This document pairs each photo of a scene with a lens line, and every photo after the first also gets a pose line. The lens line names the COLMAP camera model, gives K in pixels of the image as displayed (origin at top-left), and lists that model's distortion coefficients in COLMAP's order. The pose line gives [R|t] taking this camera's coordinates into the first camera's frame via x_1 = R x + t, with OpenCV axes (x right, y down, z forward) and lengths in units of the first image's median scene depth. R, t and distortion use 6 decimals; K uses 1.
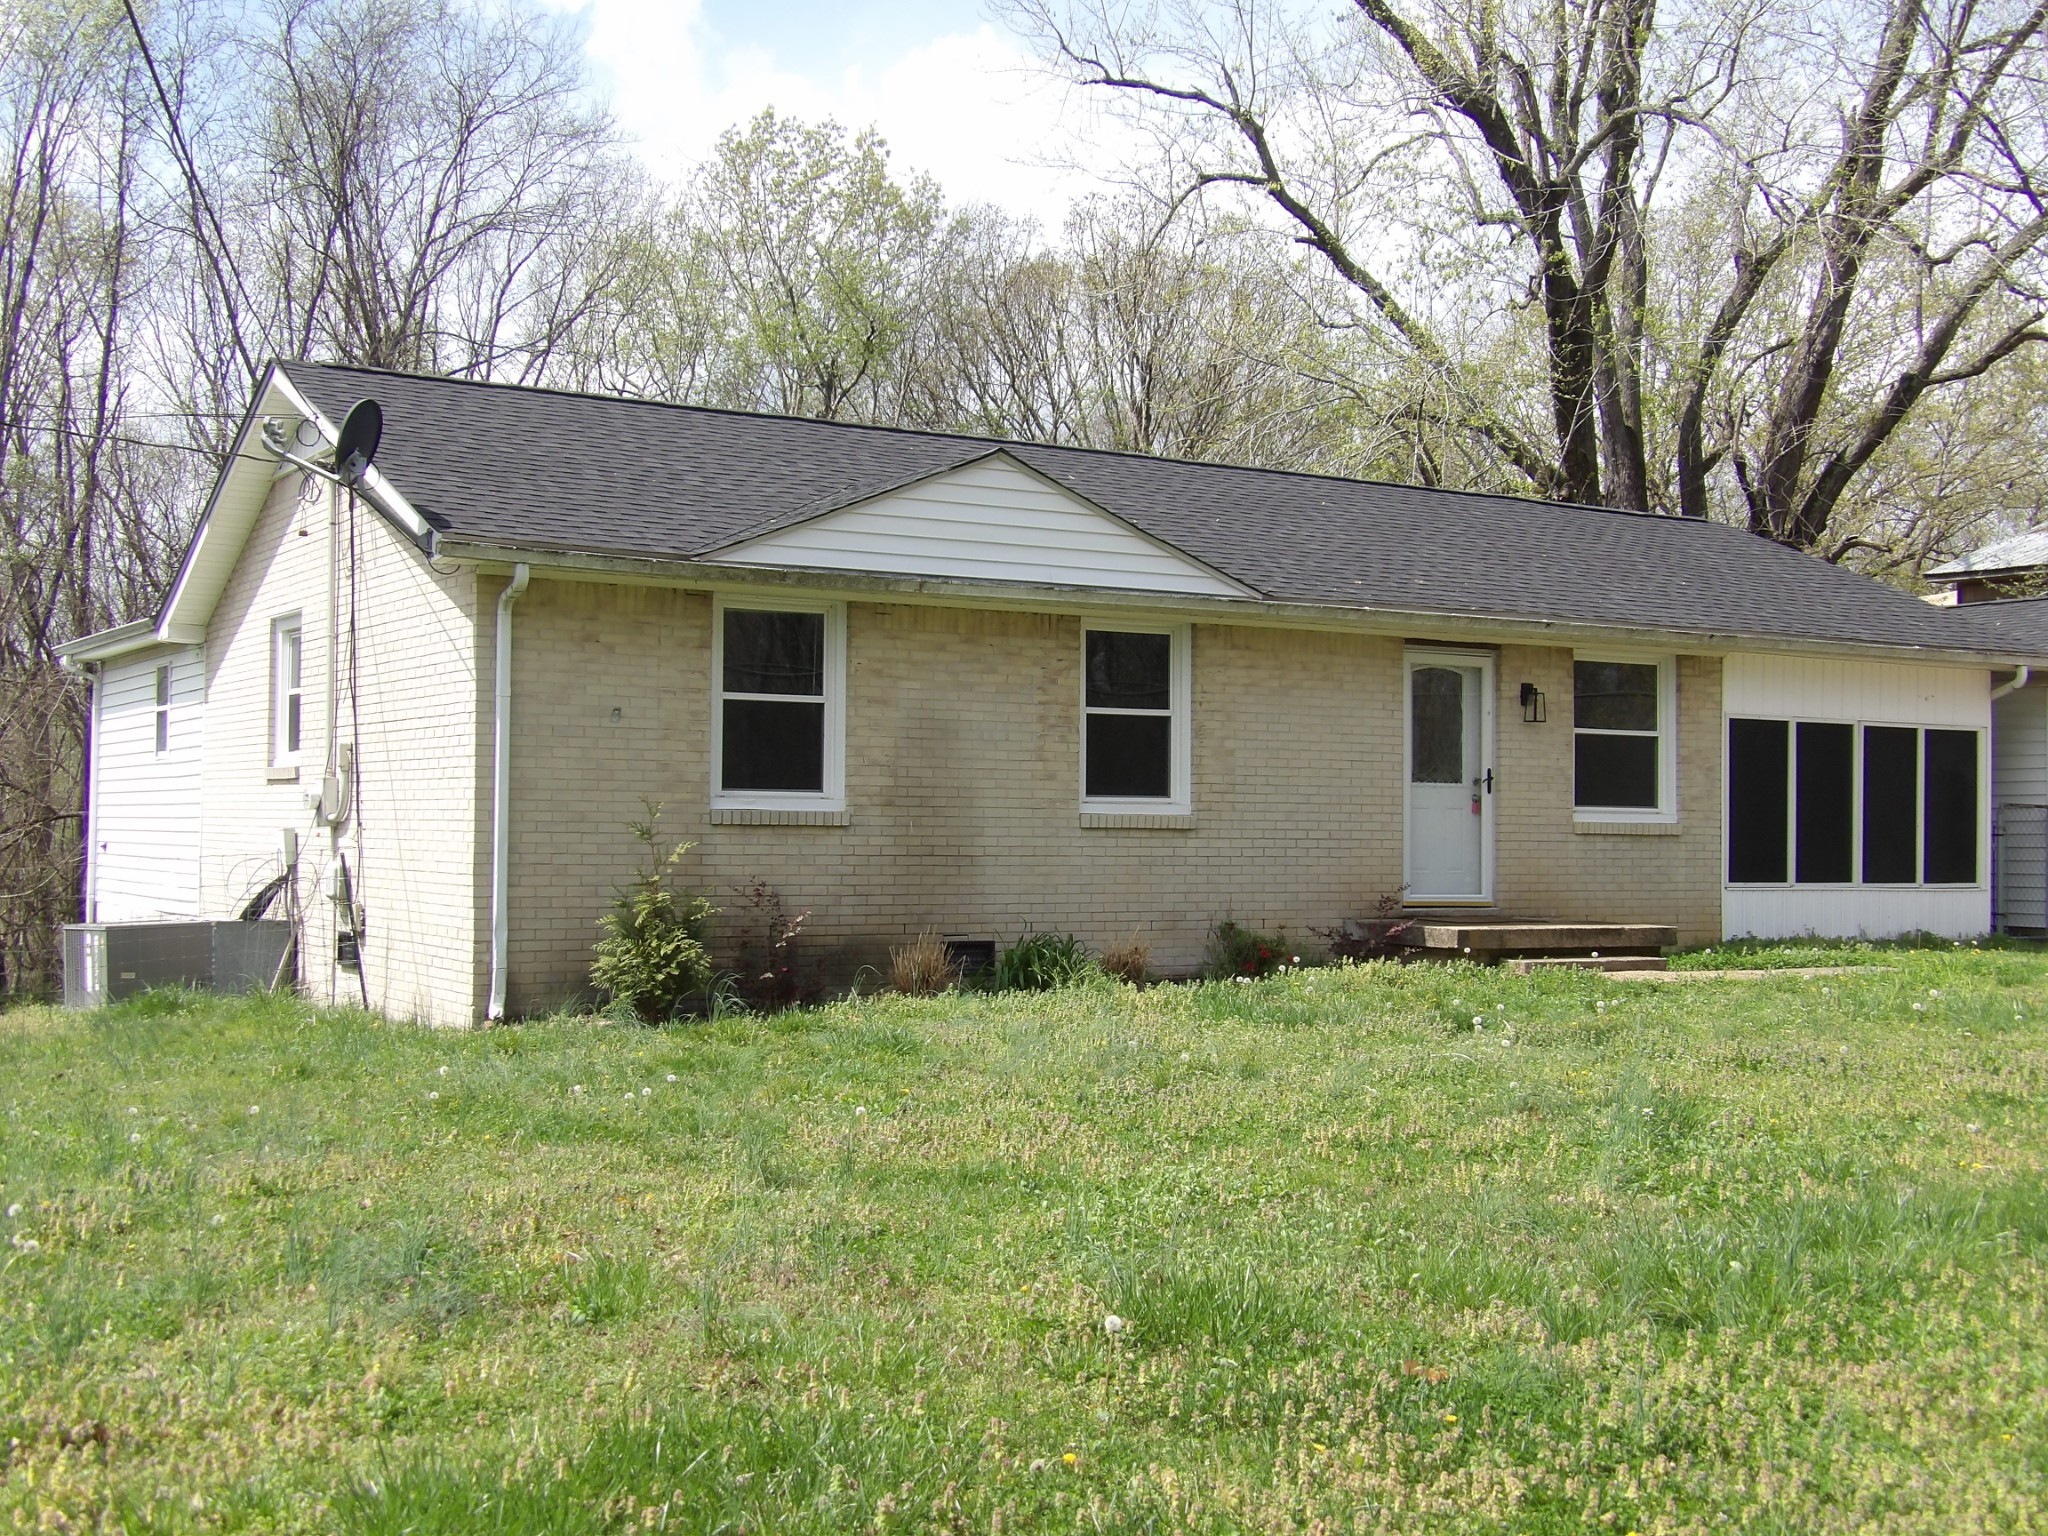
lens RADIAL K [[2420.7, 0, 1023.9], [0, 2420.7, 772.7], [0, 0, 1]] dist [0.030132, 0.000000]
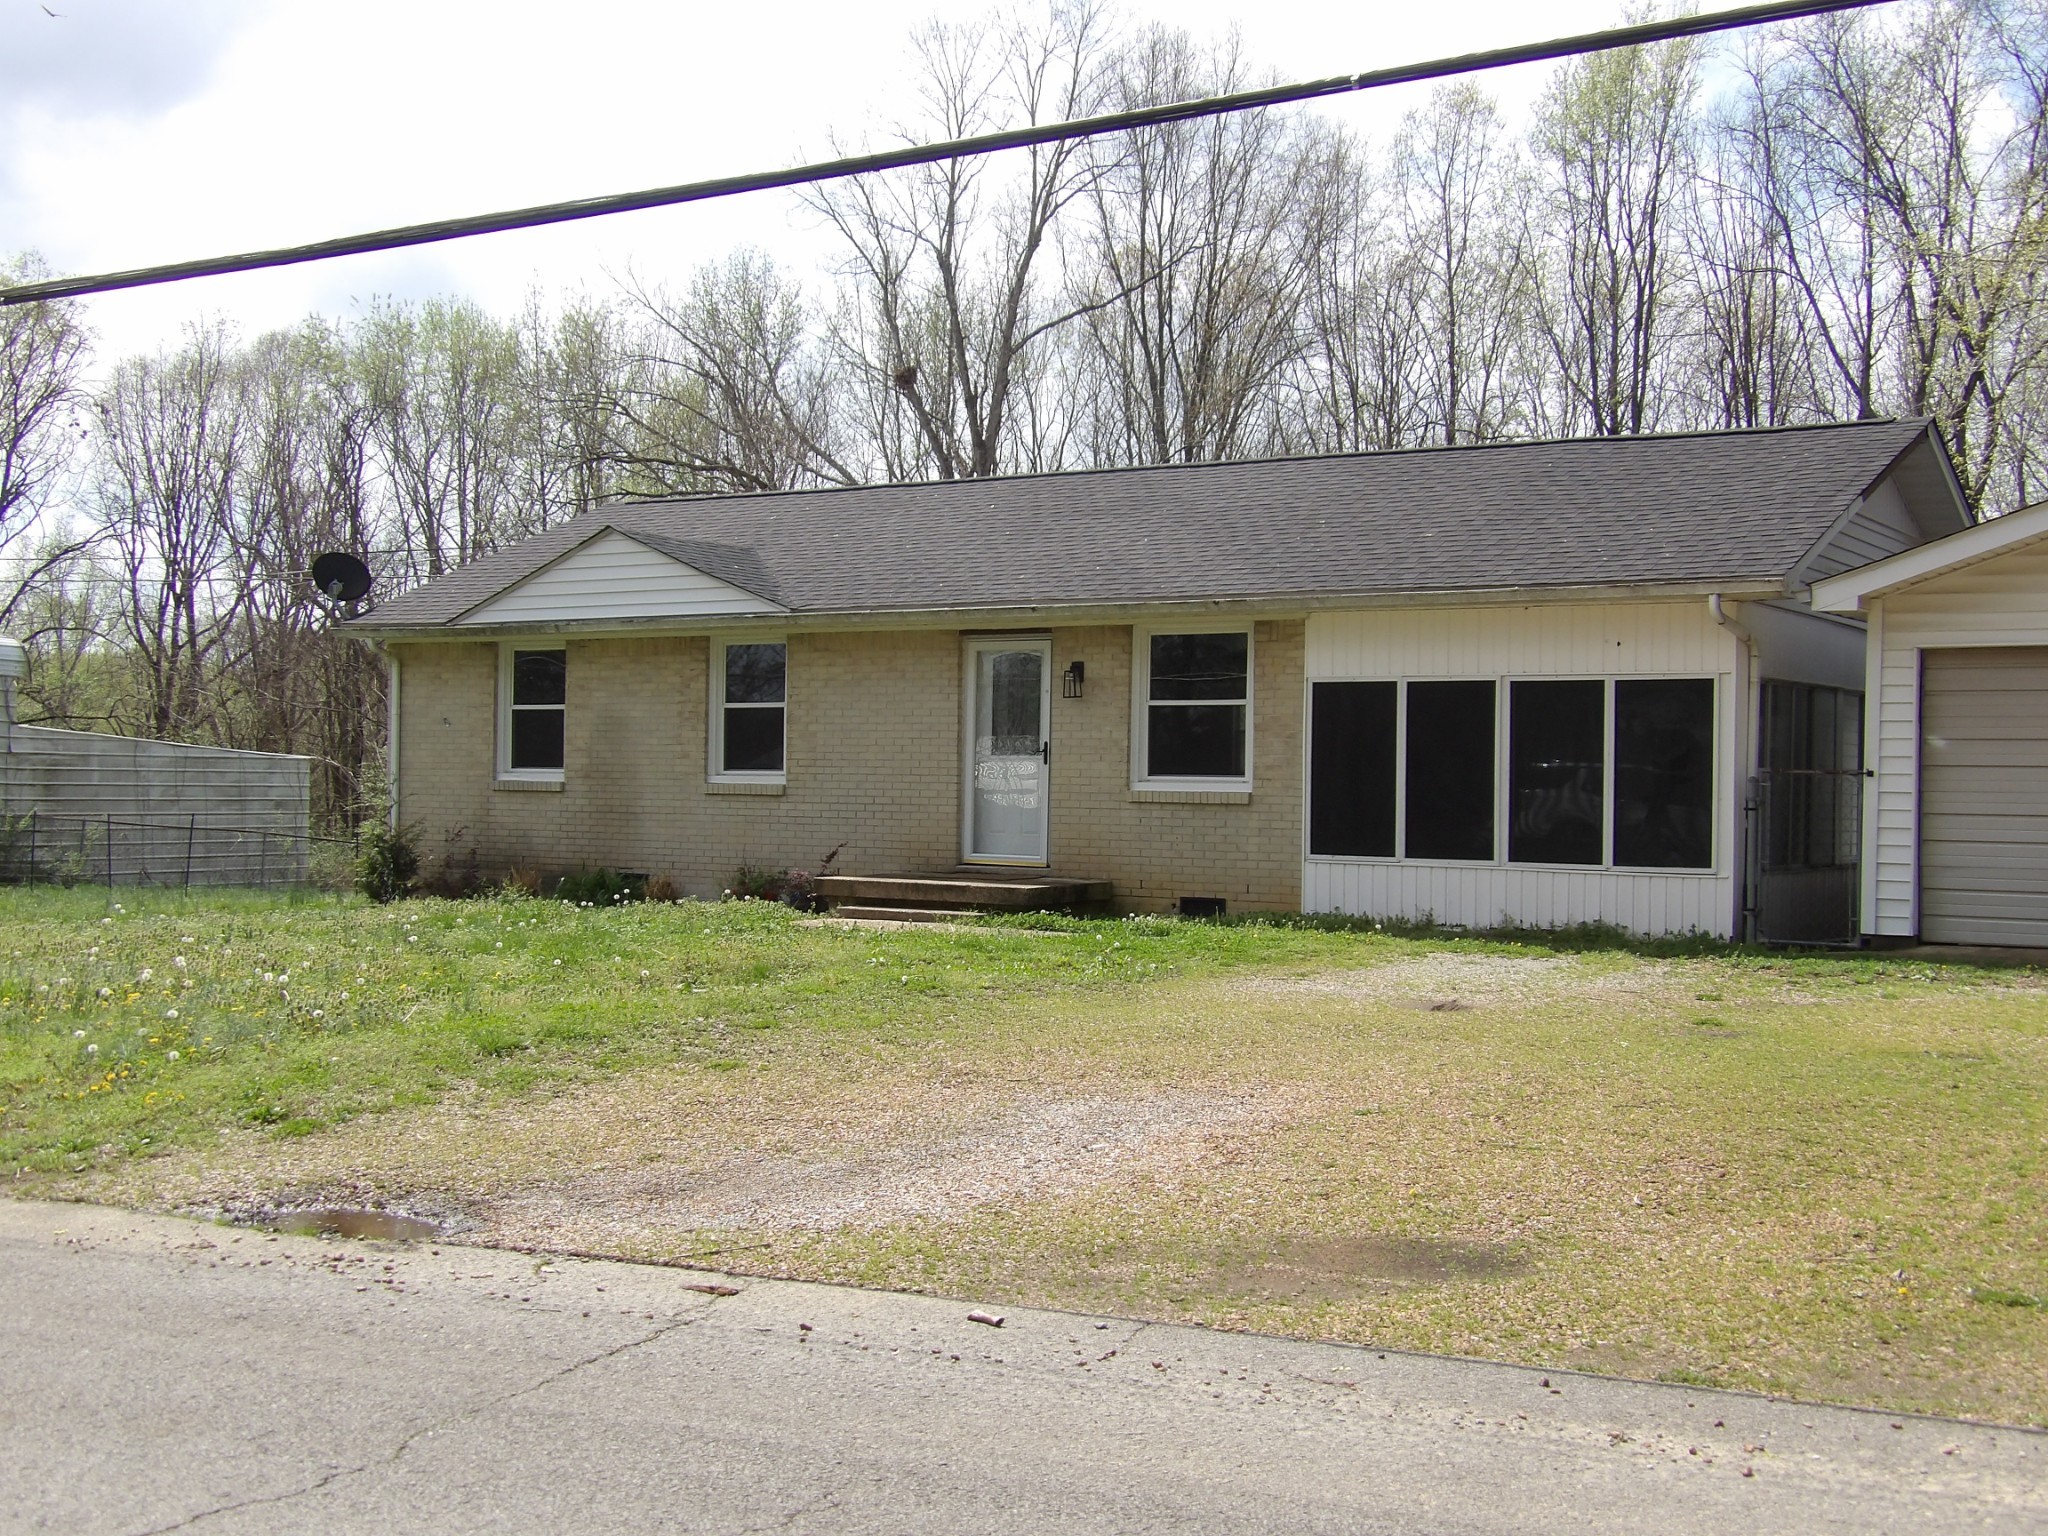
lens RADIAL K [[2602.5, 0, 1018.4], [0, 2602.5, 757.3], [0, 0, 1]] dist [0.022920, 0.000000]
pose [[0.407173, -0.018309, -0.913168, 1.339078], [0.006667, 0.999832, -0.017074, 0.026943], [0.913327, 0.000864, 0.407226, 0.538218]]
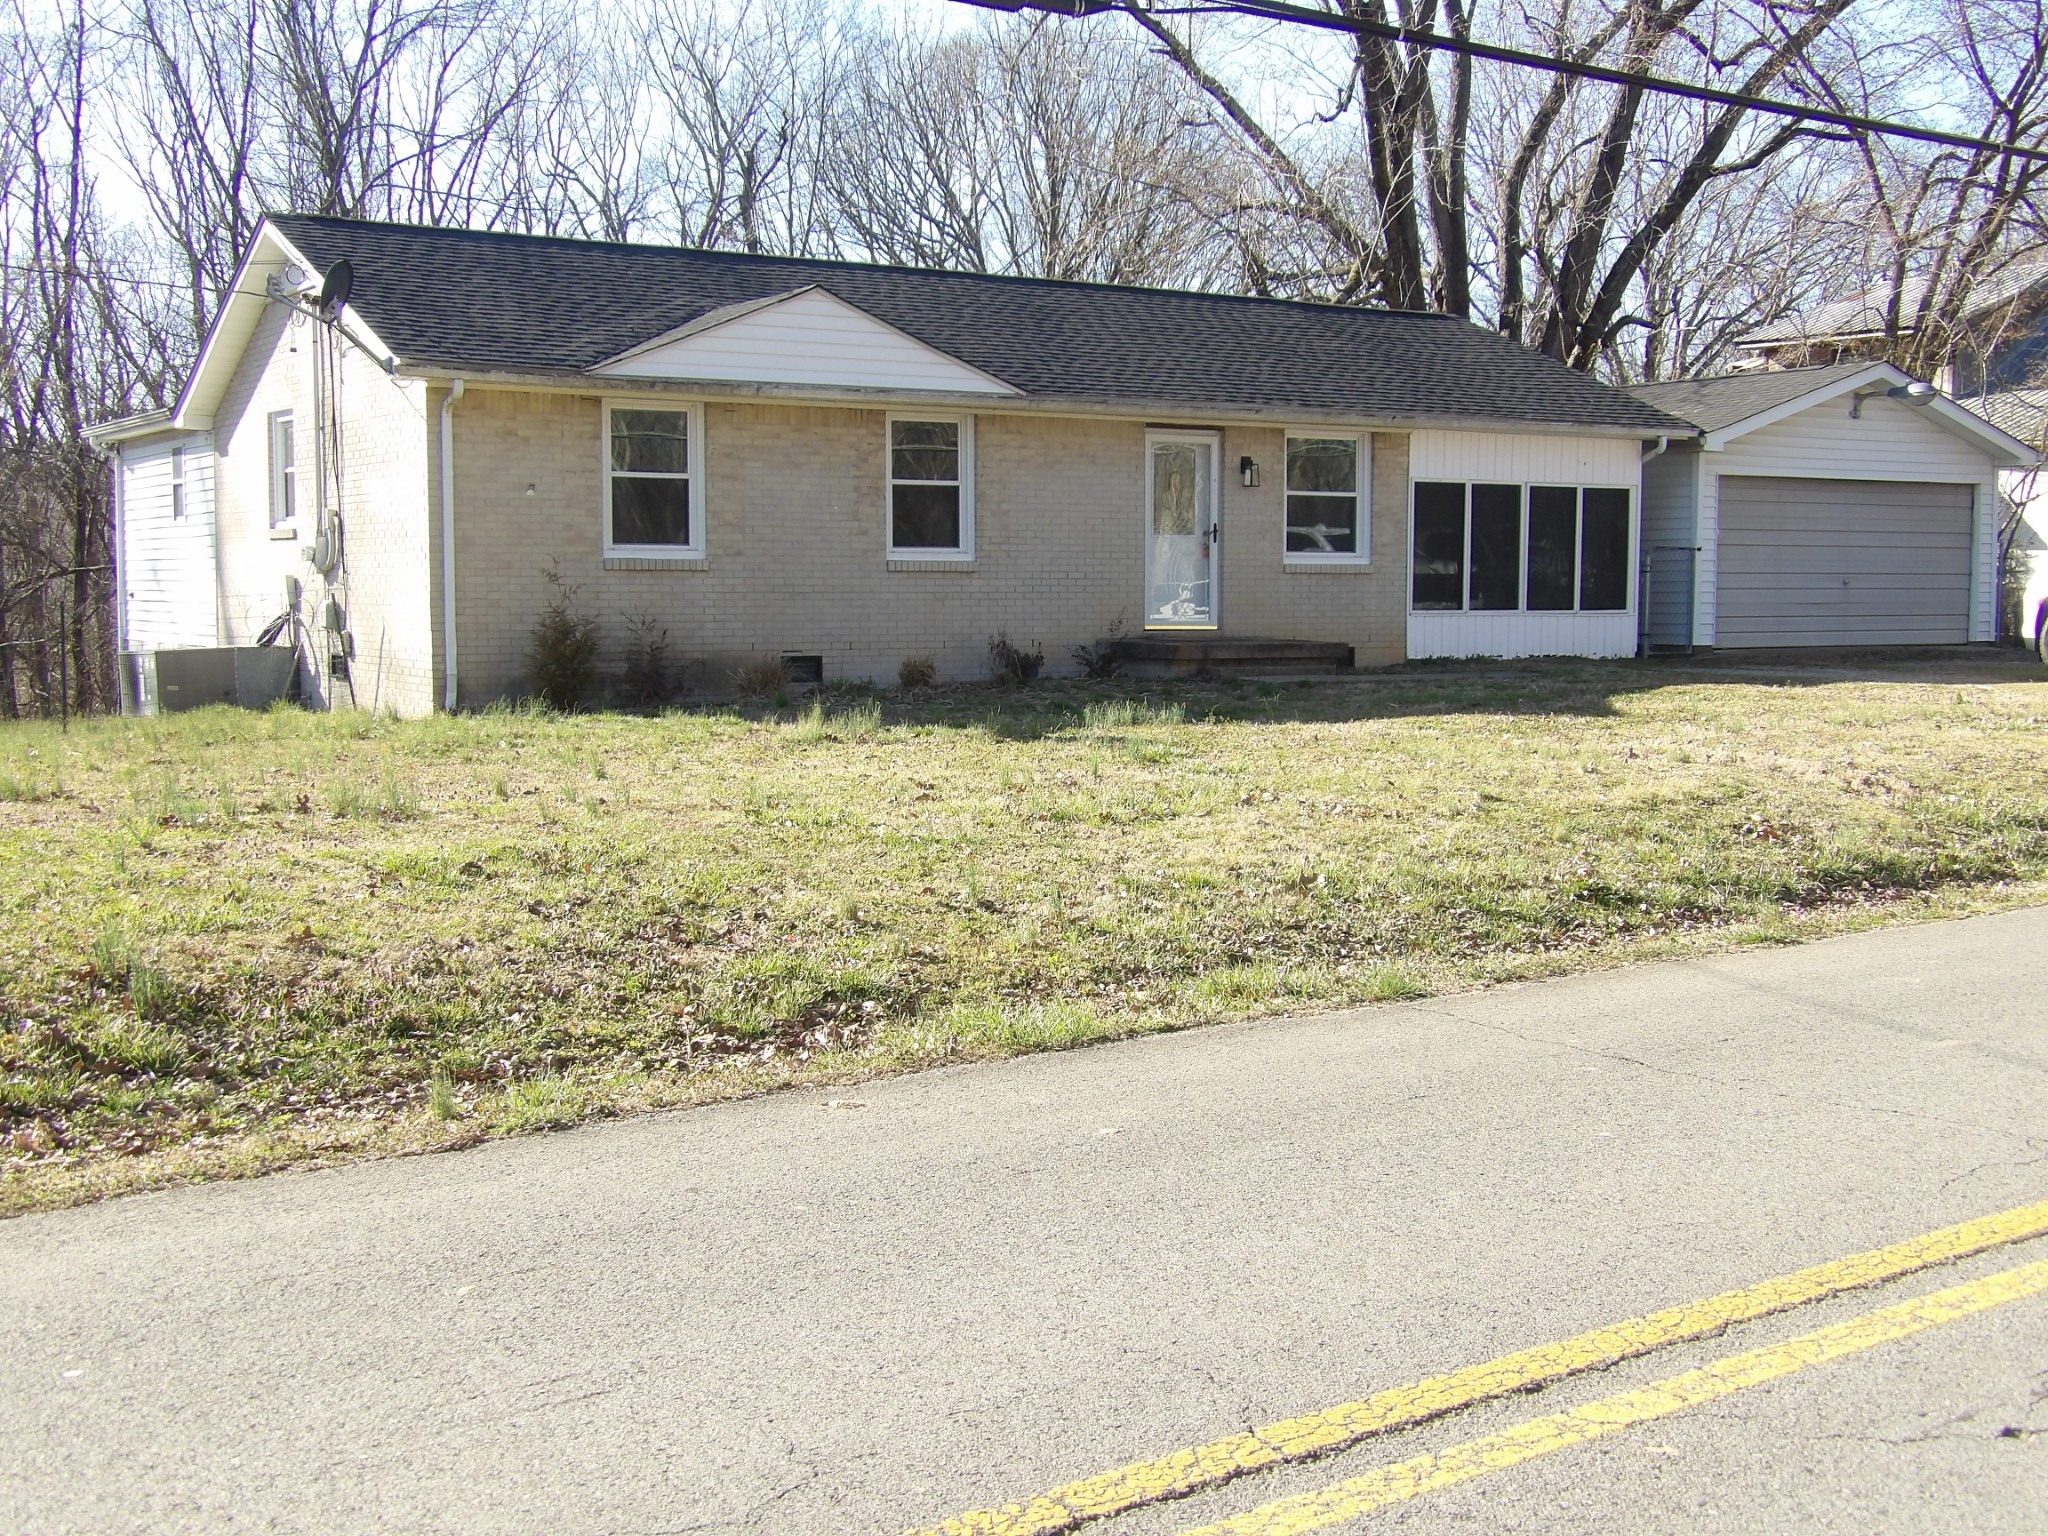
lens RADIAL K [[2420.7, 0, 1014.3], [0, 2420.7, 785.6], [0, 0, 1]] dist [0.030132, 0.000000]
pose [[0.999905, -0.009802, 0.009727, 0.074601], [0.008725, 0.994406, 0.105261, 0.000658], [-0.010704, -0.105166, 0.994397, -0.319794]]
